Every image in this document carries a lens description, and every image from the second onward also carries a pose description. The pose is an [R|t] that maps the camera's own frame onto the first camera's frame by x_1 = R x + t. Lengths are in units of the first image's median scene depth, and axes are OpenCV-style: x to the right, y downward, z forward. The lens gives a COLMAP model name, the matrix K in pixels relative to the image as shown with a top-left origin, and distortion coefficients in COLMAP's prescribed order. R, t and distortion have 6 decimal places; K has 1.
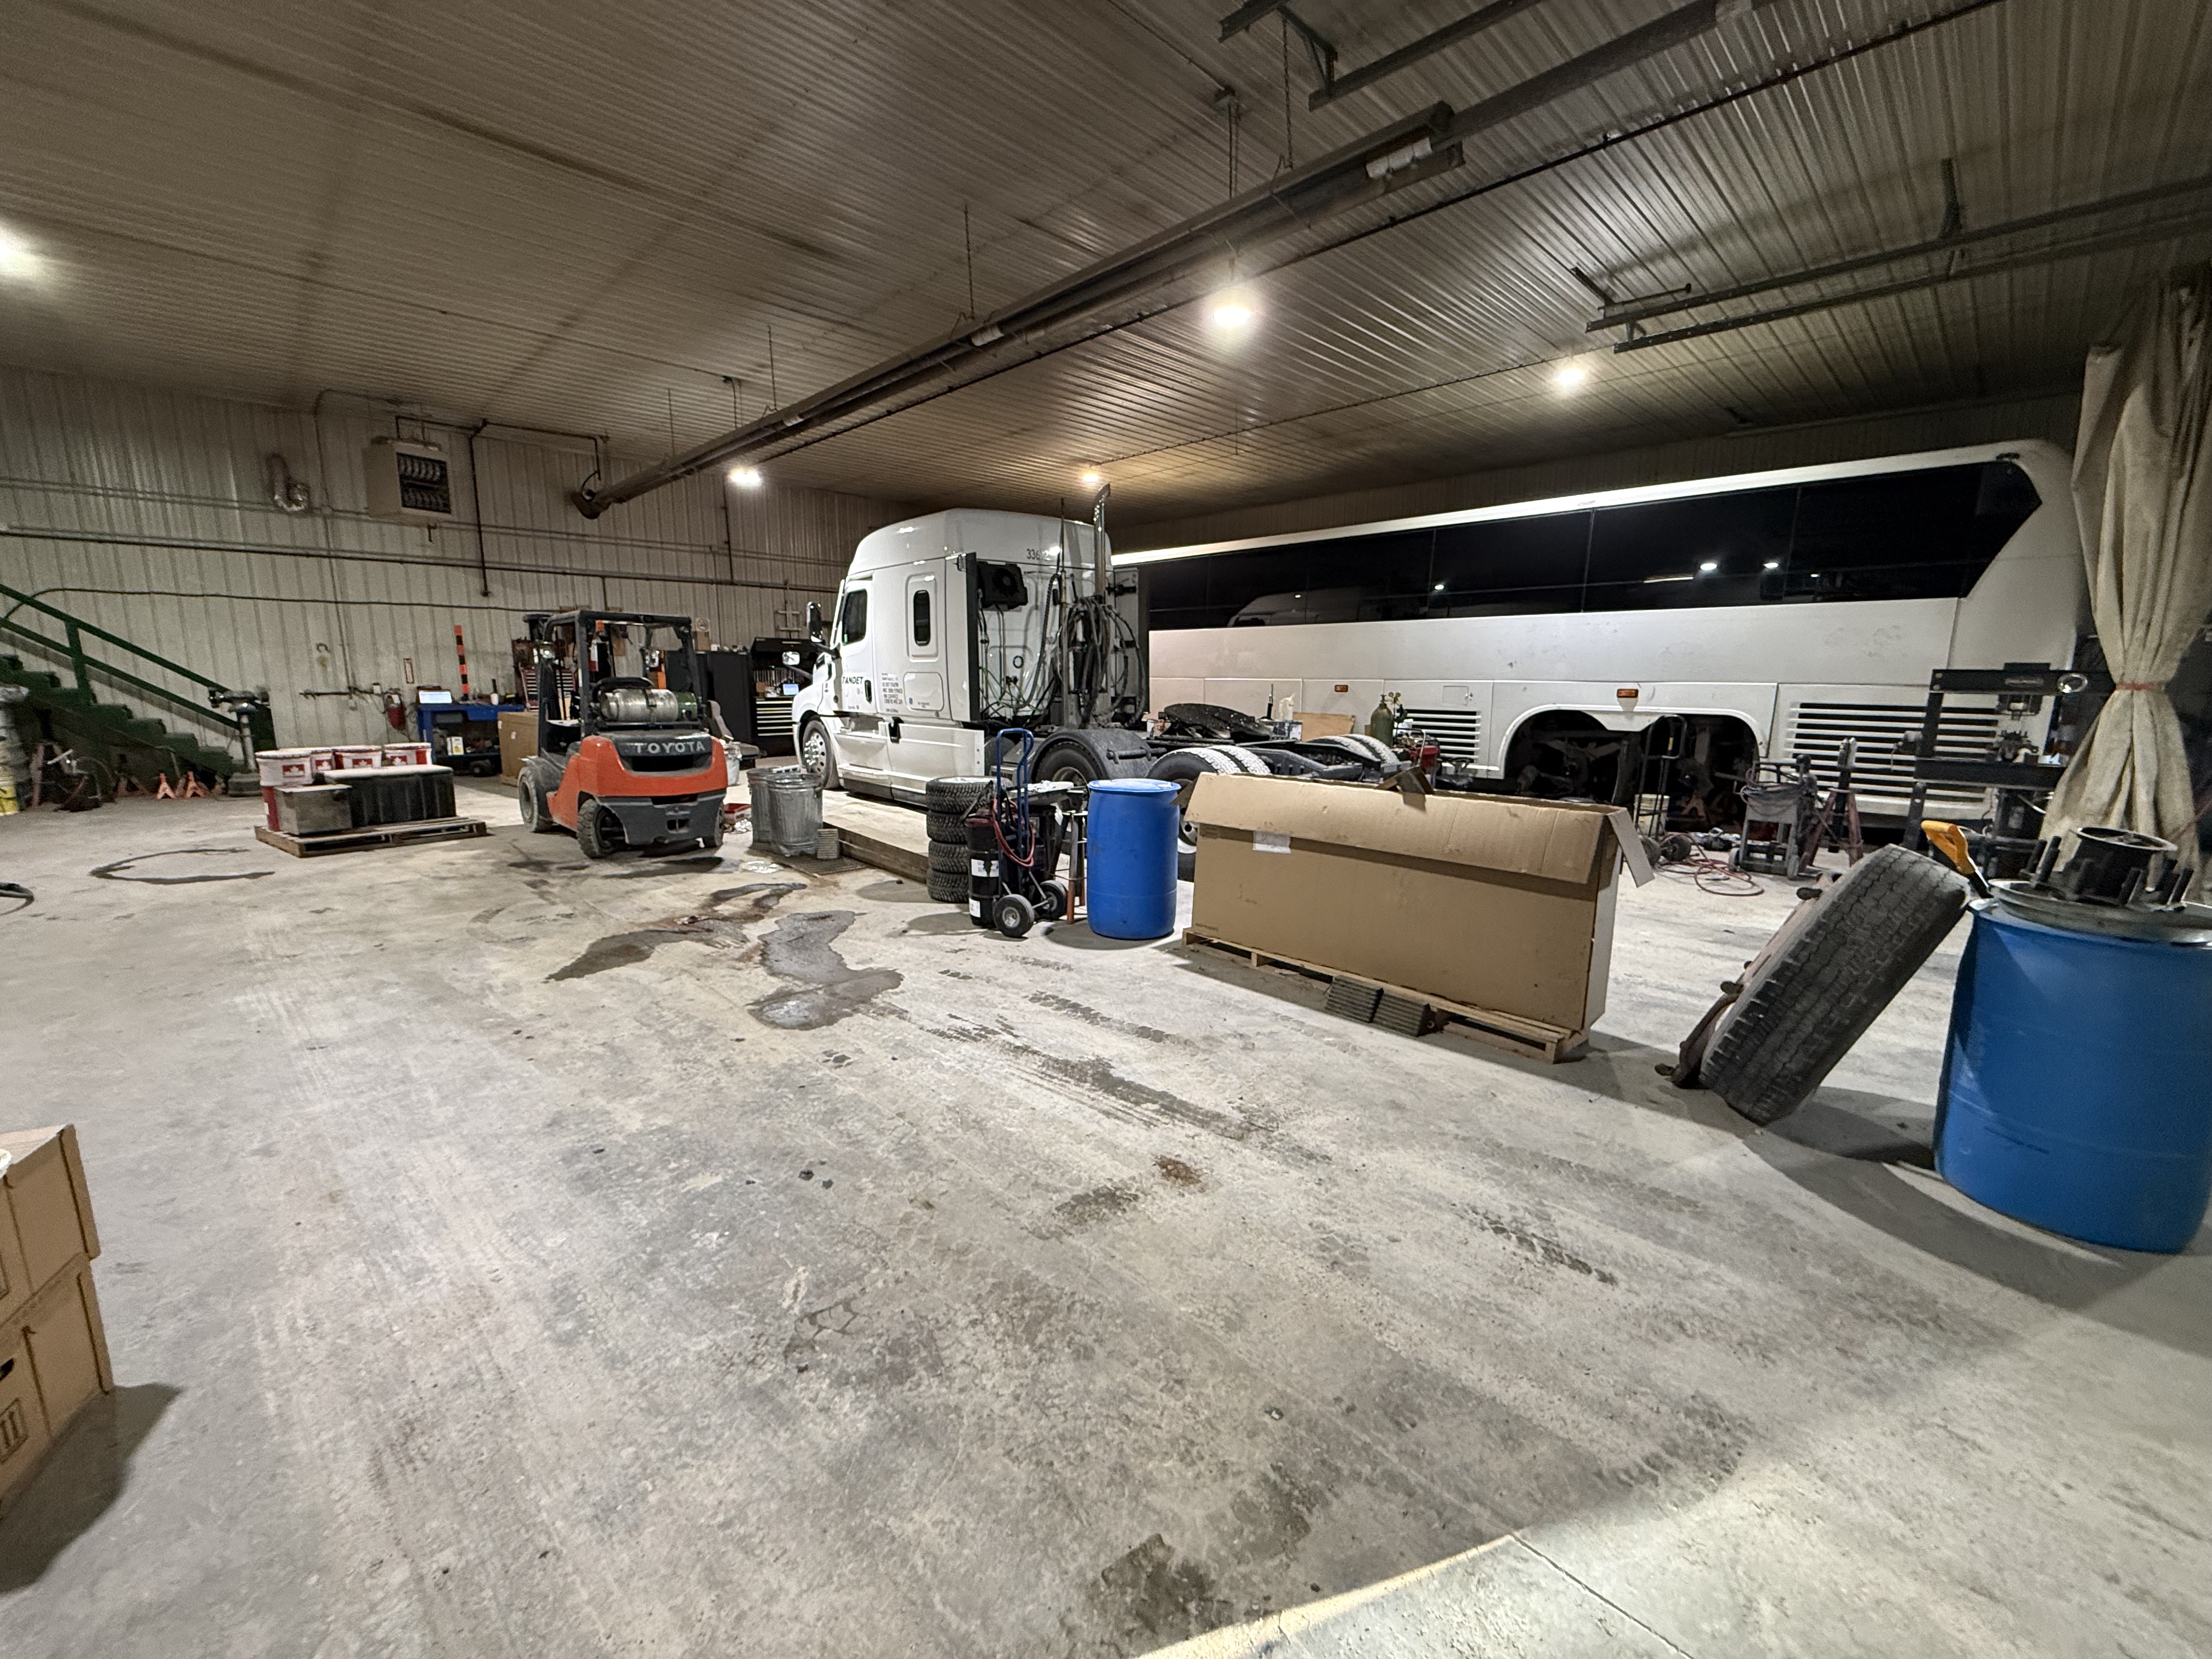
lens RADIAL K [[876.1, 0, 1103.0], [0, 876.1, 831.4], [0, 0, 1]] dist [-0.000929, -0.000218]
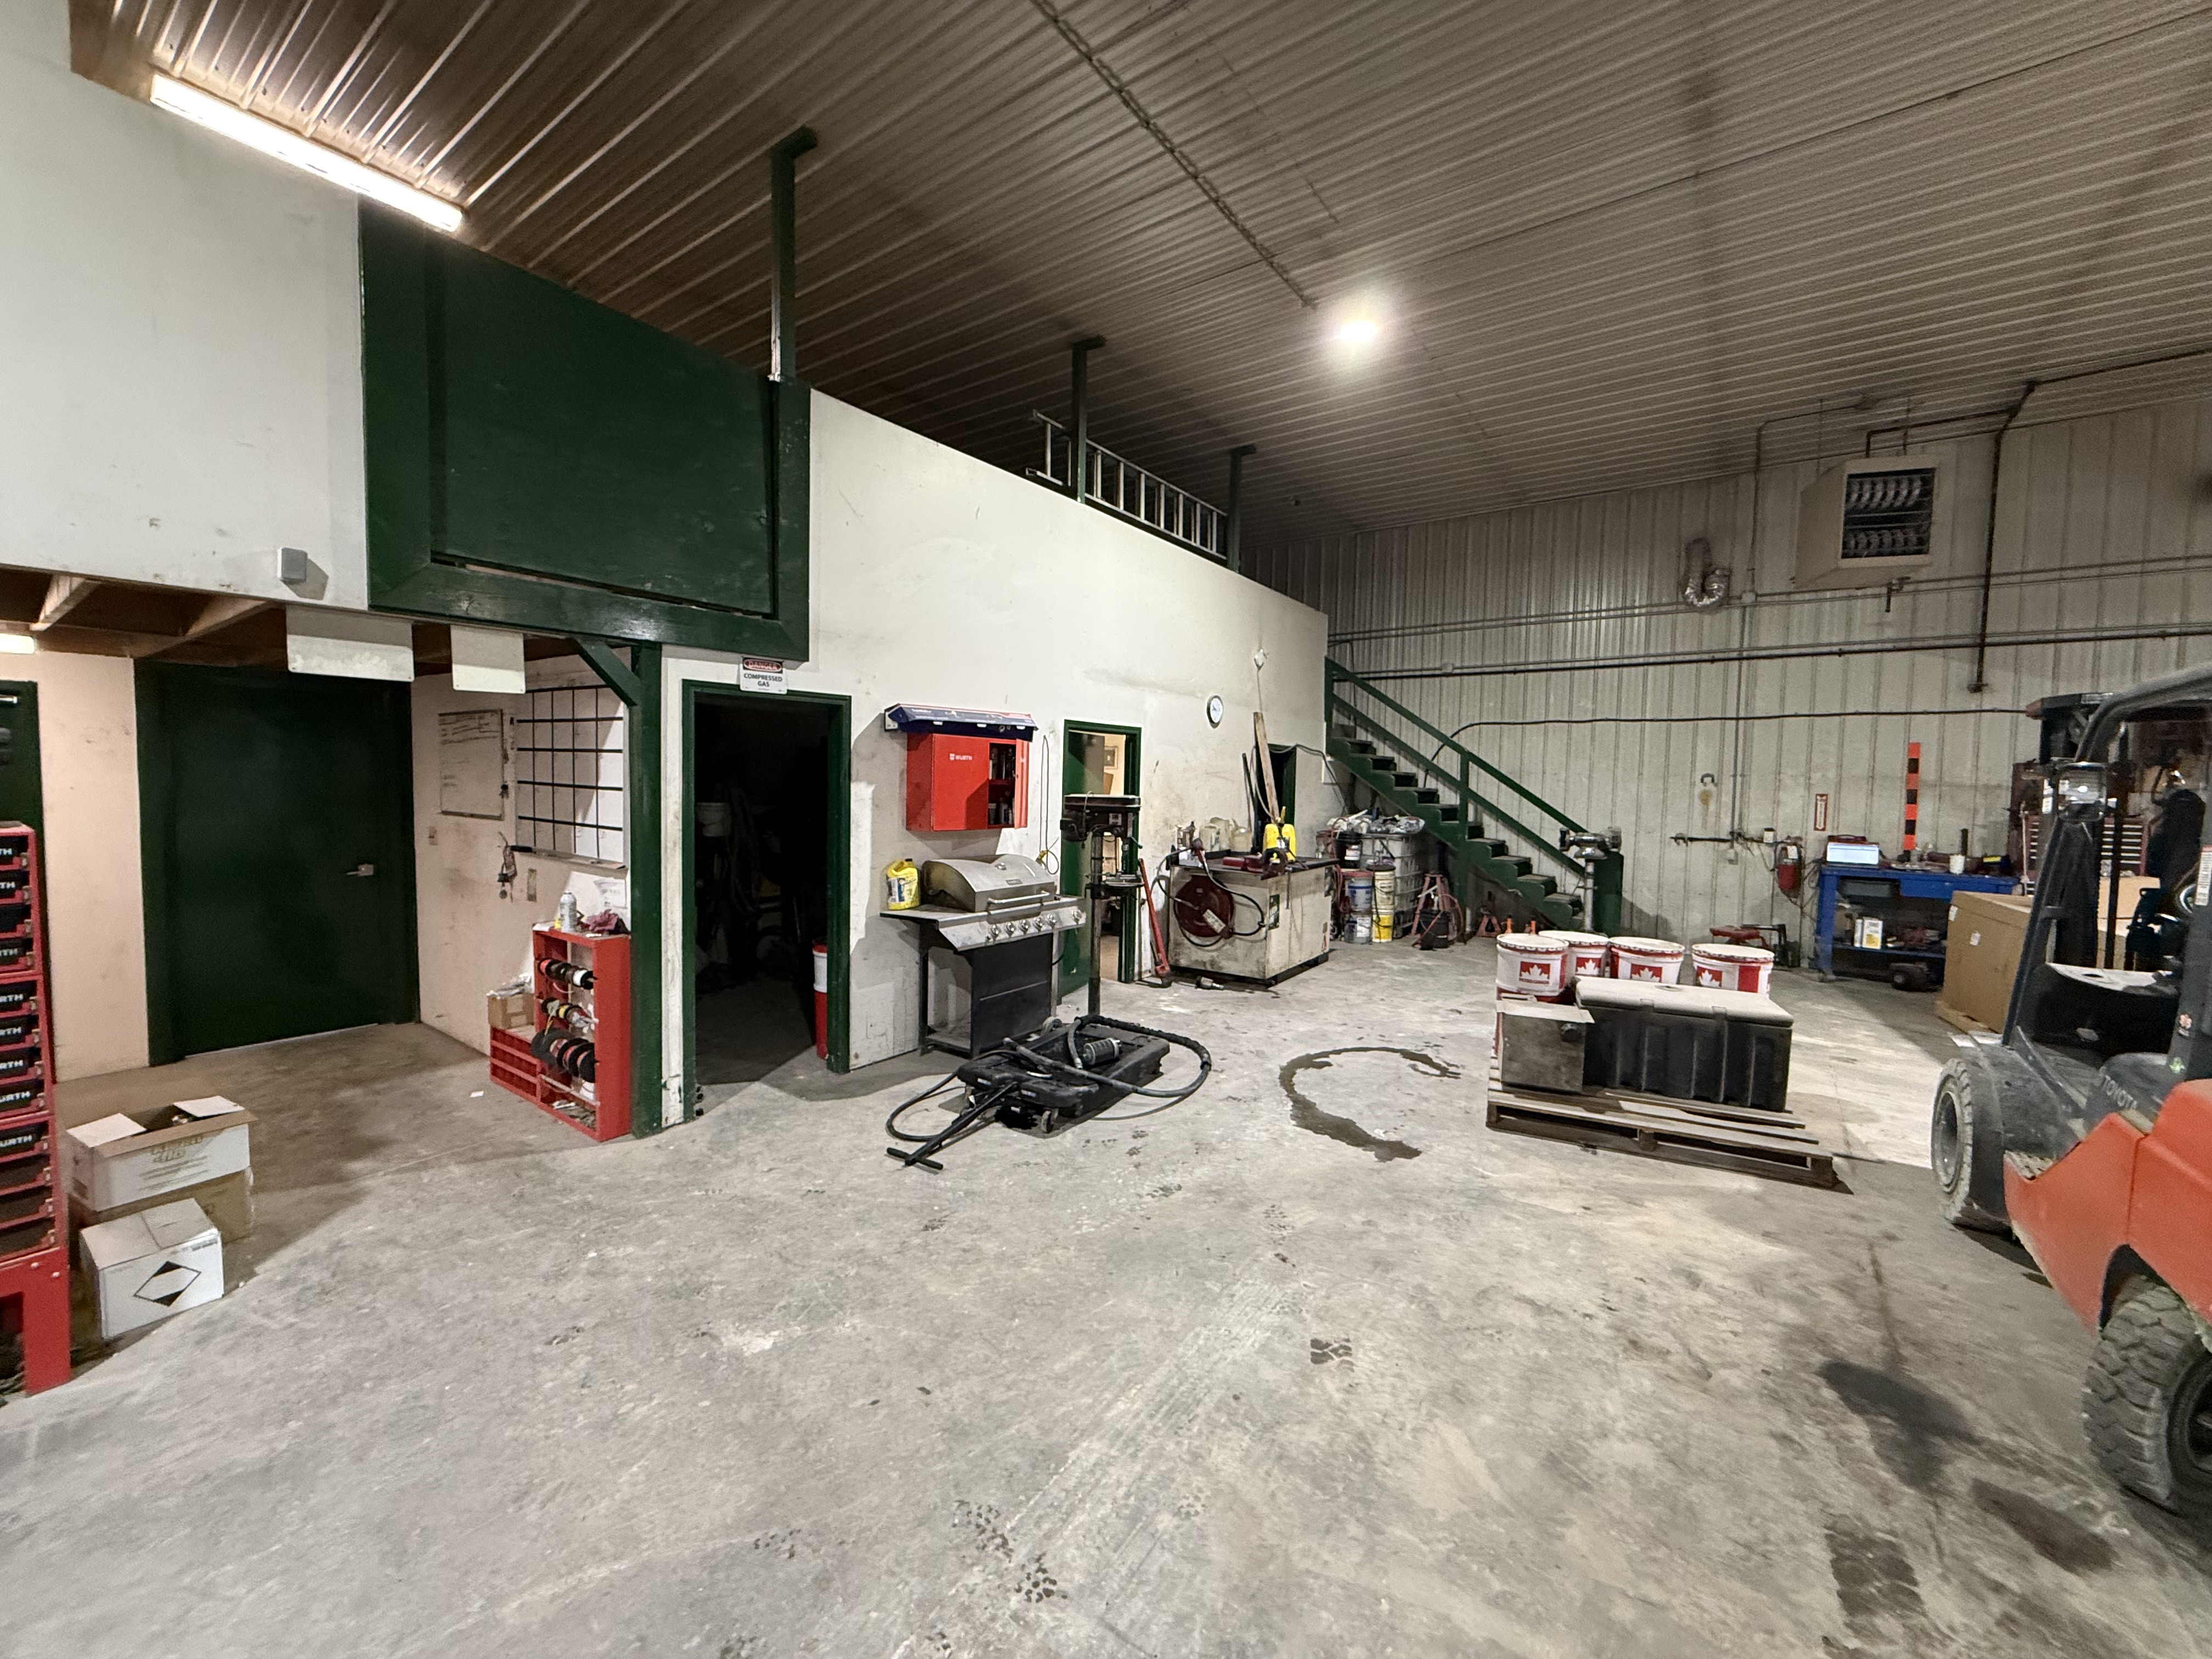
lens RADIAL K [[876.1, 0, 1099.7], [0, 876.1, 825.3], [0, 0, 1]] dist [-0.000929, -0.000218]
pose [[0.165453, 0.043974, -0.985237, -0.265613], [-0.193057, 0.981122, 0.011371, -0.088801], [0.967137, 0.188325, 0.170819, 0.421360]]
